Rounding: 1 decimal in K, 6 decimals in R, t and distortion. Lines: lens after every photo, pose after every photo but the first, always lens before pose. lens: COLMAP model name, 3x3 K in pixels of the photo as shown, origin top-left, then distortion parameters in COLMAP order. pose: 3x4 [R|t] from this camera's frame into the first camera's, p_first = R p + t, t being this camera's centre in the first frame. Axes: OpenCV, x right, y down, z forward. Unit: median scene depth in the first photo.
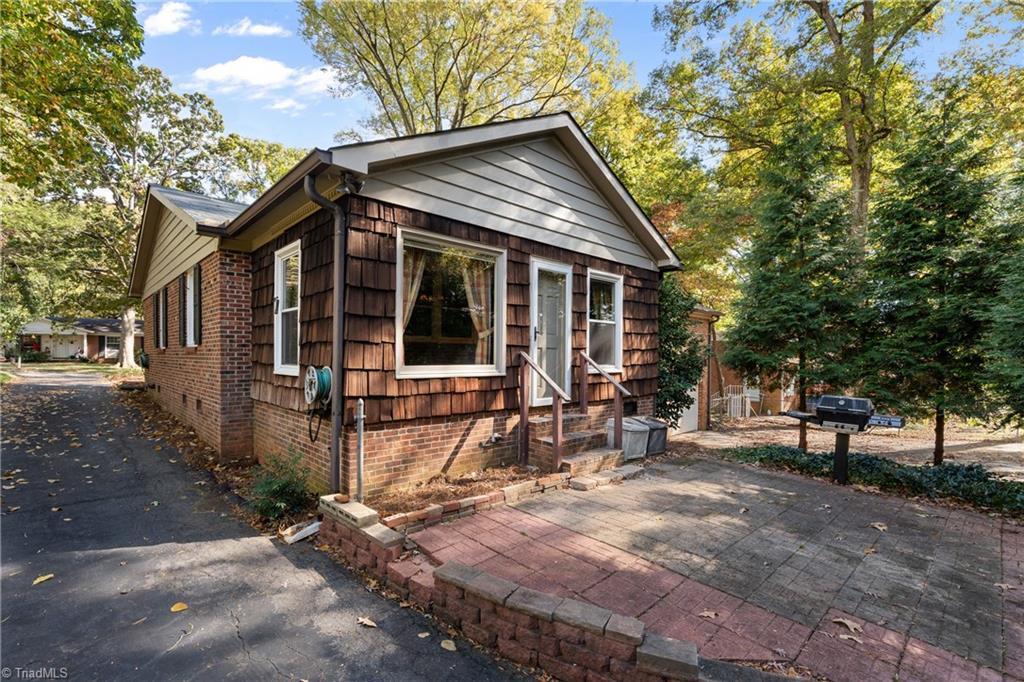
lens RADIAL K [[456.3, 0, 508.7], [0, 456.3, 346.6], [0, 0, 1]] dist [0.003563, 0.000354]
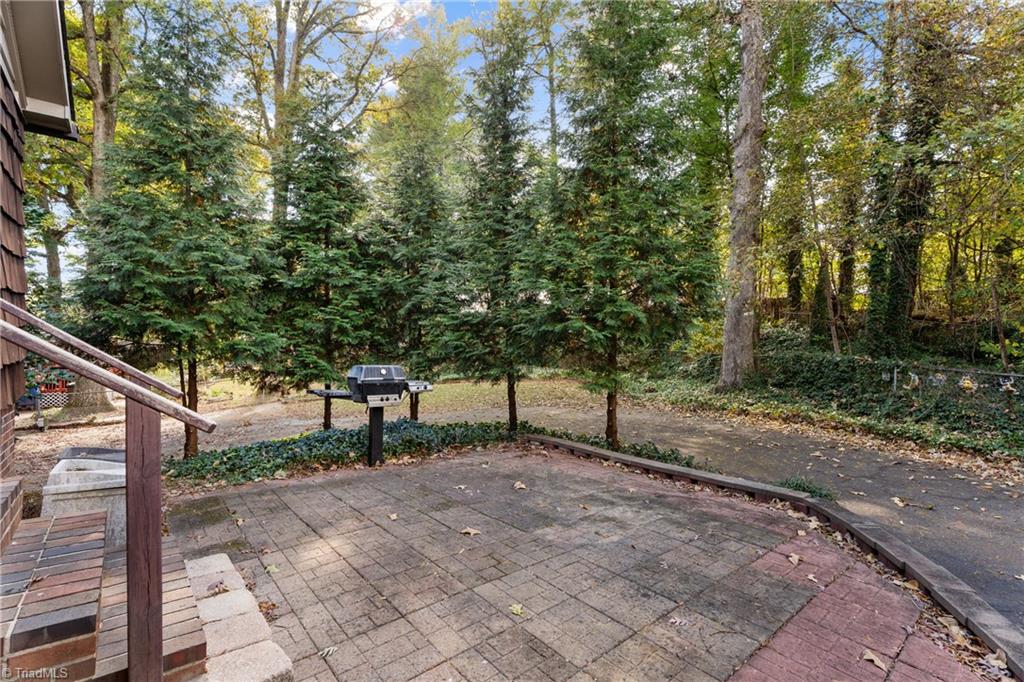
lens RADIAL K [[456.3, 0, 512.0], [0, 456.3, 345.1], [0, 0, 1]] dist [0.003563, 0.000354]
pose [[0.054765, -0.016045, 0.998370, -0.199076], [-0.021158, 0.999628, 0.017226, 0.079403], [-0.998275, -0.022067, 0.054405, 1.088724]]
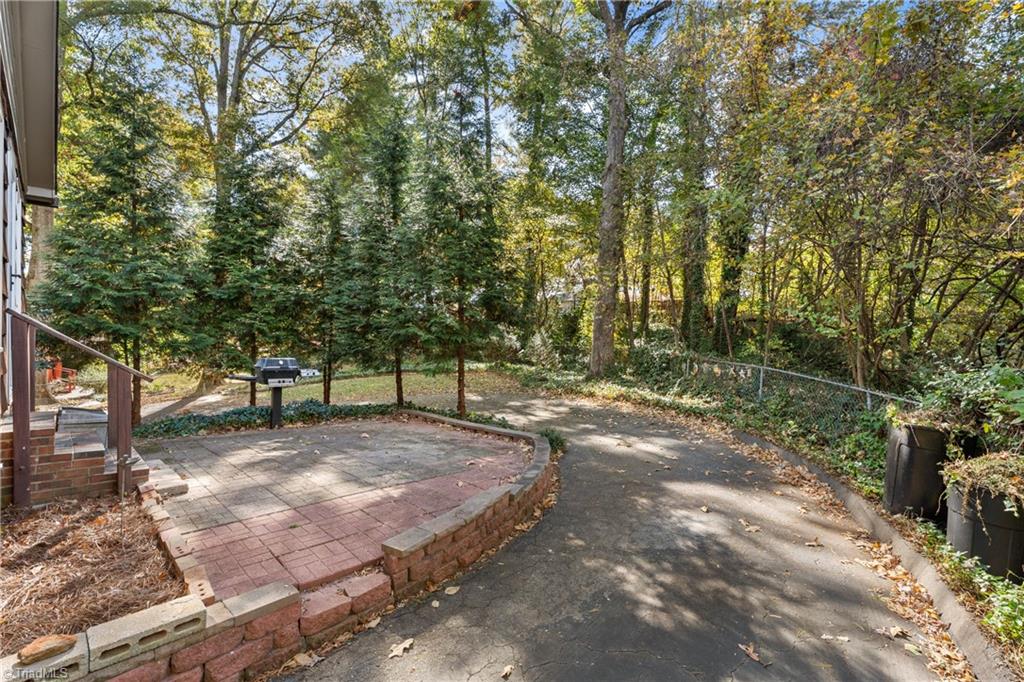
lens RADIAL K [[456.3, 0, 511.2], [0, 456.3, 337.7], [0, 0, 1]] dist [0.003563, 0.000354]
pose [[-0.026784, -0.011049, 0.999580, -0.815328], [-0.022760, 0.999686, 0.010440, 0.043305], [-0.999382, -0.022471, -0.027027, 0.629244]]
